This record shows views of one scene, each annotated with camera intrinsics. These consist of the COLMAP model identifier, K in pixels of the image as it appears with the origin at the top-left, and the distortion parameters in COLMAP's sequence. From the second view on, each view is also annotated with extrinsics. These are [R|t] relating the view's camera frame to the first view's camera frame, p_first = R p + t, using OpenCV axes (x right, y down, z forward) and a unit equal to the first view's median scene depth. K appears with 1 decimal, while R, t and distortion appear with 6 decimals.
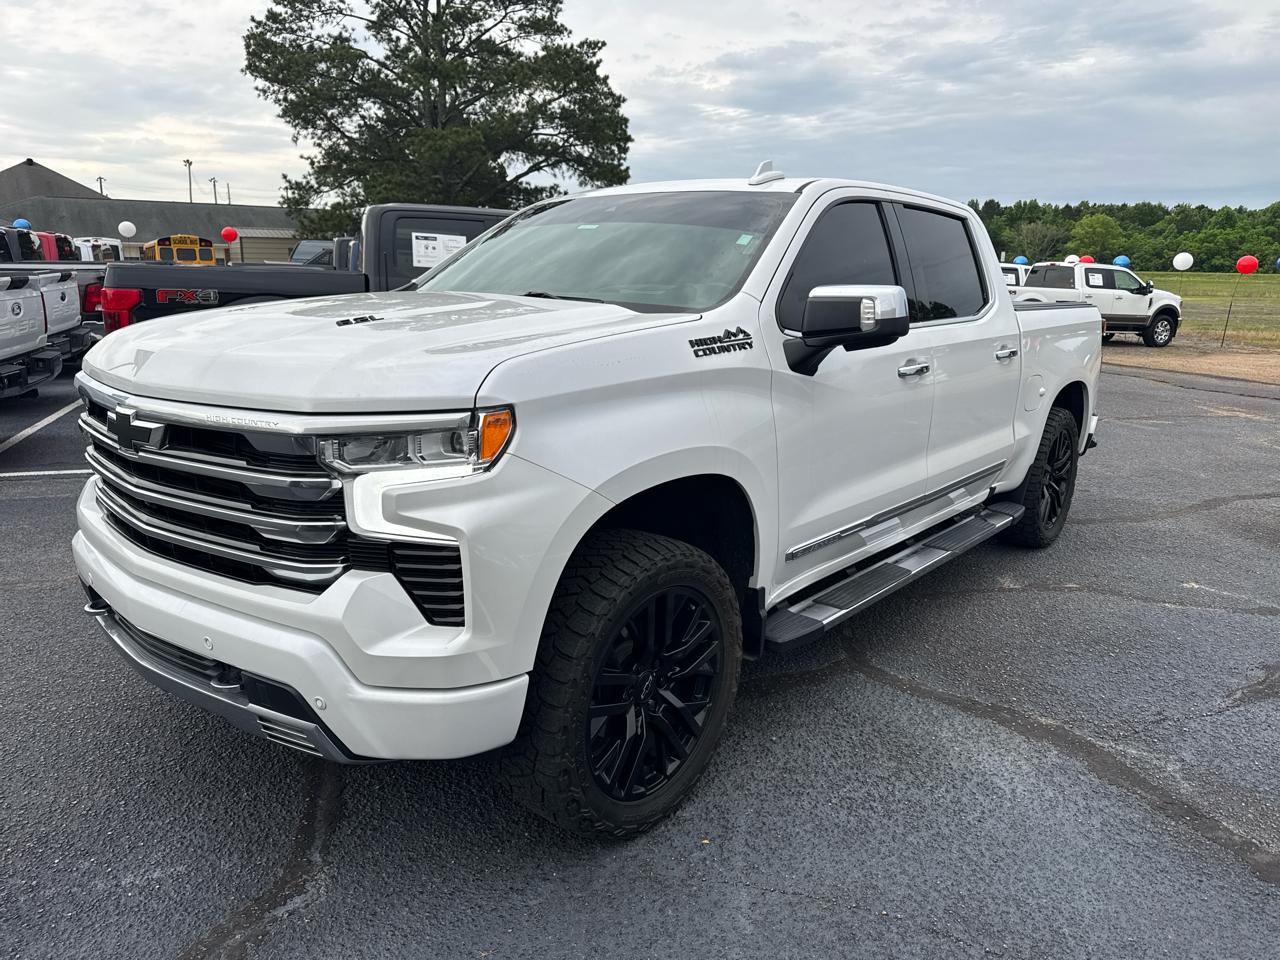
lens RADIAL K [[929.3, 0, 640.0], [0, 929.3, 480.0], [0, 0, 1]] dist [0.048132, -0.003565]
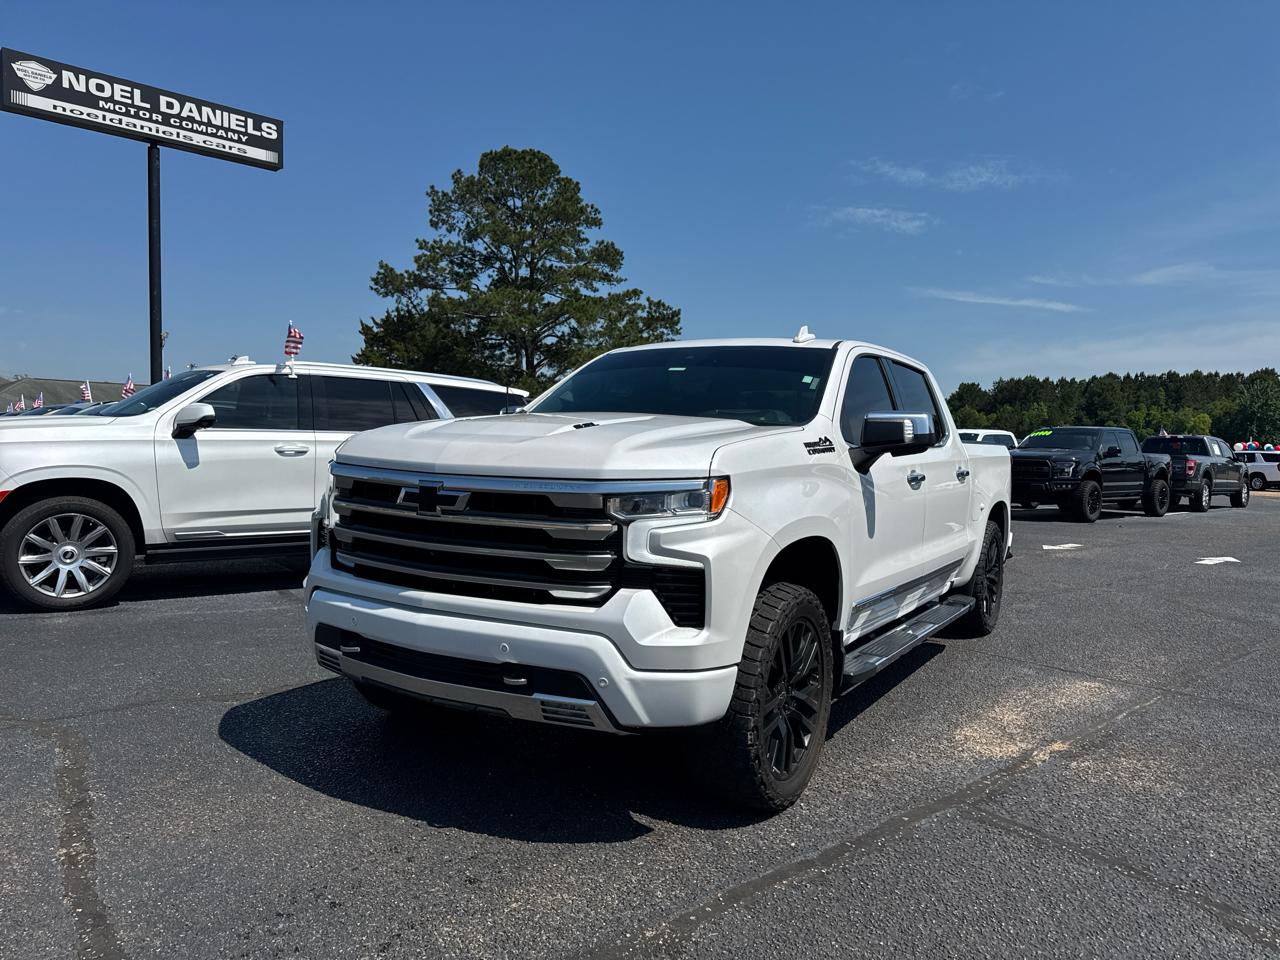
lens RADIAL K [[929.3, 0, 640.0], [0, 929.3, 480.0], [0, 0, 1]] dist [0.048132, -0.003565]
pose [[0.990597, 0.005806, 0.136685, -0.389933], [0.016737, 0.986451, -0.163201, 0.134035], [-0.135781, 0.163955, 0.977079, -0.351143]]
